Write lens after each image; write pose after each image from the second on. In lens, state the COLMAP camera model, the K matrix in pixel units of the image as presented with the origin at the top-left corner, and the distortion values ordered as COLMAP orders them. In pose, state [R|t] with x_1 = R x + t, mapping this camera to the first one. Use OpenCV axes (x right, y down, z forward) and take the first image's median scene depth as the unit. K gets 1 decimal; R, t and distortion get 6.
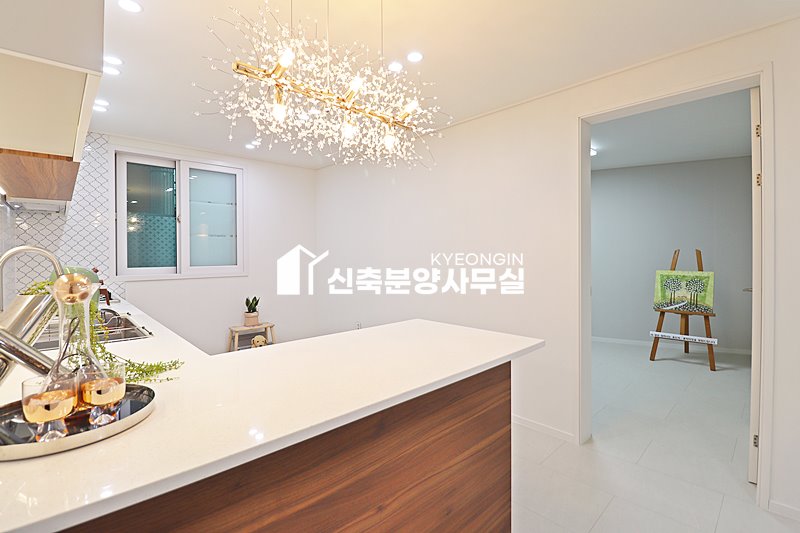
lens RADIAL K [[371.4, 0, 402.8], [0, 371.4, 264.2], [0, 0, 1]] dist [-0.001957, -0.008027]
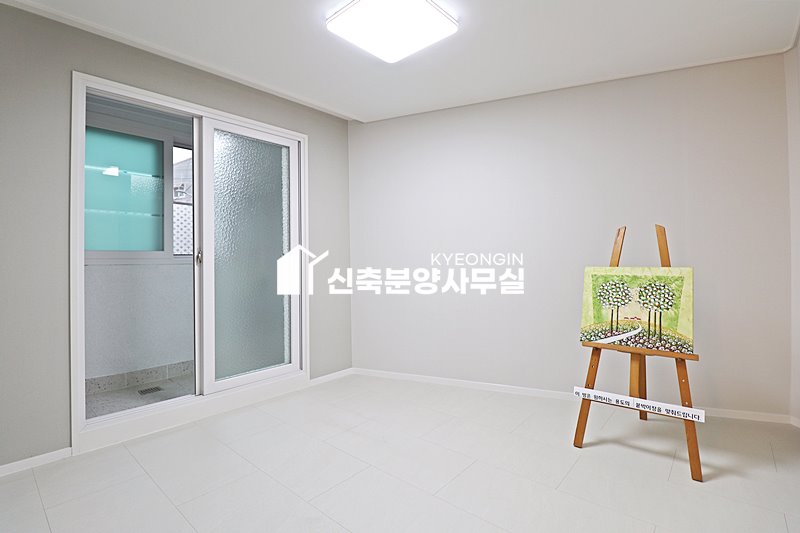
lens RADIAL K [[371.4, 0, 402.1], [0, 371.4, 262.6], [0, 0, 1]] dist [-0.001957, -0.008027]
pose [[0.997417, -0.012091, 0.070802, 0.410584], [0.013503, 0.999719, -0.019498, 0.018213], [-0.070546, 0.020403, 0.997300, 0.521106]]
